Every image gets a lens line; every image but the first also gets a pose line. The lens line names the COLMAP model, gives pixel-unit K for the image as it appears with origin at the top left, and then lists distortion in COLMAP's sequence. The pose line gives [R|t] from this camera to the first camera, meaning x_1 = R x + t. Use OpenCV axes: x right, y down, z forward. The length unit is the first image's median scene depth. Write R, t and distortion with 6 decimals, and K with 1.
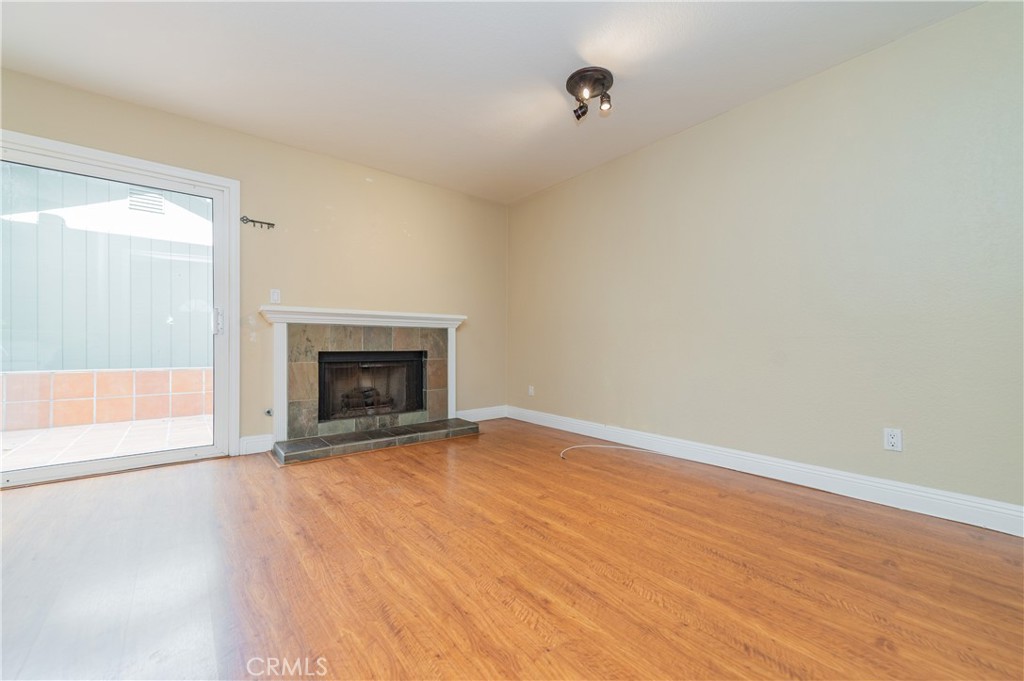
lens RADIAL K [[403.8, 0, 548.1], [0, 403.8, 343.6], [0, 0, 1]] dist [0.016701, -0.002322]
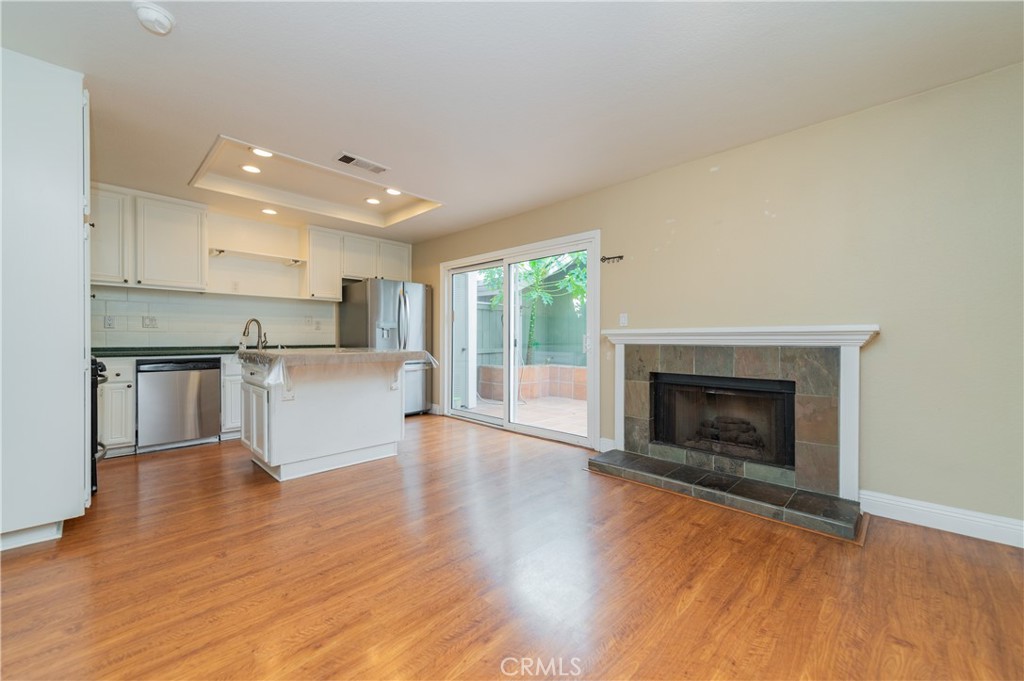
lens RADIAL K [[403.8, 0, 482.2], [0, 403.8, 345.4], [0, 0, 1]] dist [0.016701, -0.002322]
pose [[0.044692, 0.011876, -0.998930, 0.407789], [-0.002186, 0.999928, 0.011791, -0.056193], [0.998998, 0.001656, 0.044715, 0.537715]]
